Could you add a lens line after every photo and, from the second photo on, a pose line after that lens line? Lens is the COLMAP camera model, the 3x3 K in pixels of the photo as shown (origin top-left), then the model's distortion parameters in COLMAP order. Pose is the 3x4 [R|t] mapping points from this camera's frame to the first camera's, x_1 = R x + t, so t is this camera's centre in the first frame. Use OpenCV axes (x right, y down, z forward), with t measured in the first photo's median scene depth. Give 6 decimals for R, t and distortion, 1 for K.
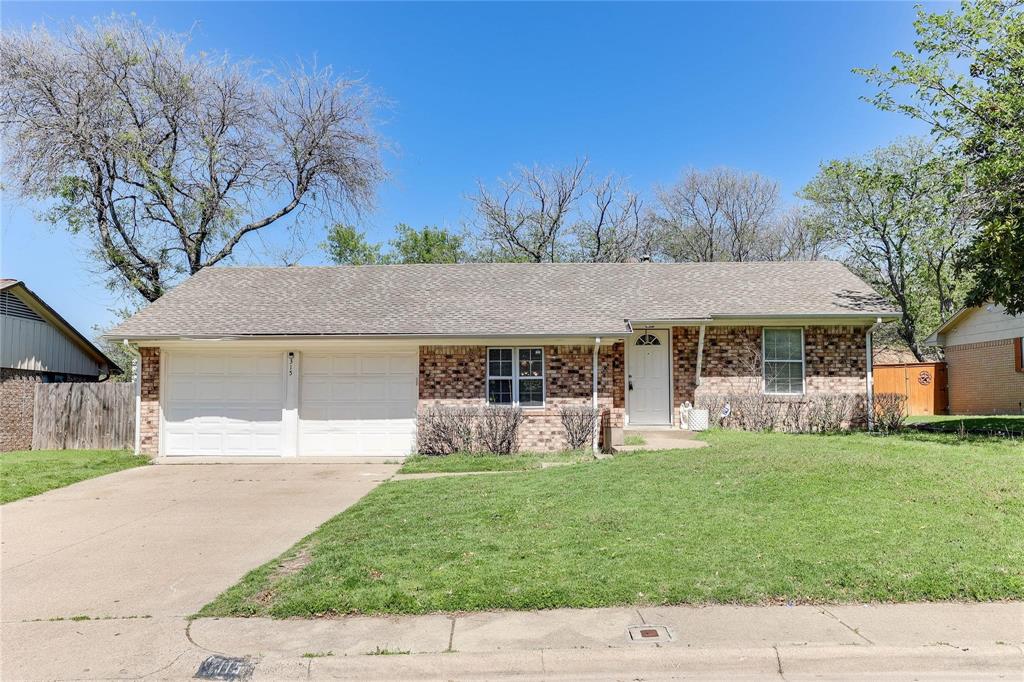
lens RADIAL K [[976.1, 0, 512.0], [0, 976.1, 341.0], [0, 0, 1]] dist [0.030940, 0.004353]
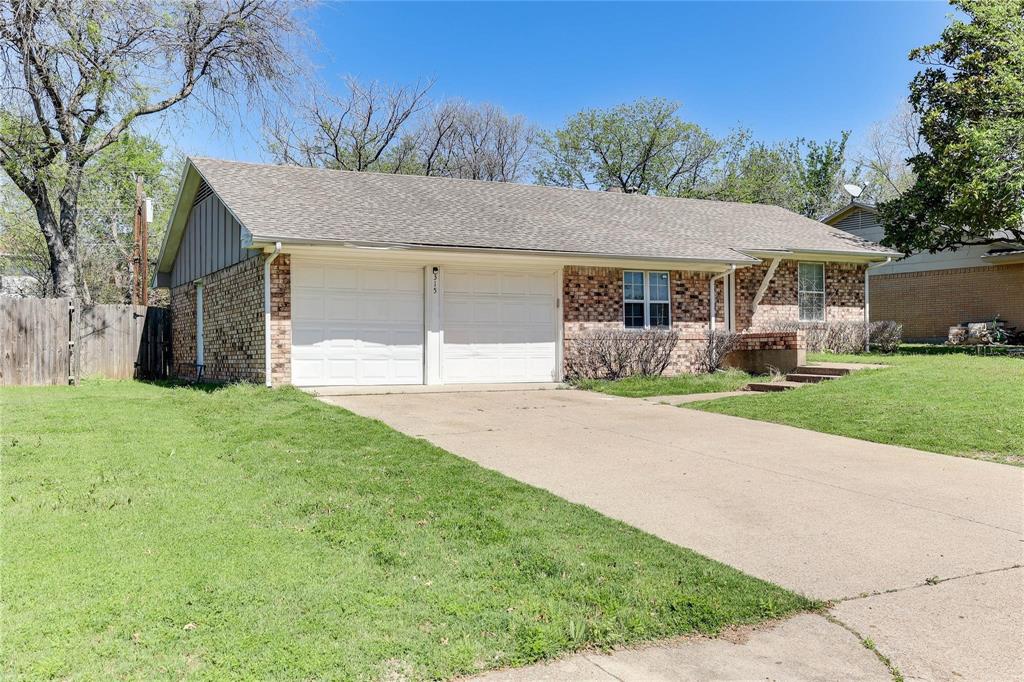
lens RADIAL K [[976.1, 0, 512.0], [0, 976.1, 341.0], [0, 0, 1]] dist [0.030940, 0.004353]
pose [[0.866763, 0.002315, 0.498716, -0.607687], [-0.034734, 0.997841, 0.055736, 0.026831], [-0.497510, -0.065632, 0.864972, 0.201287]]
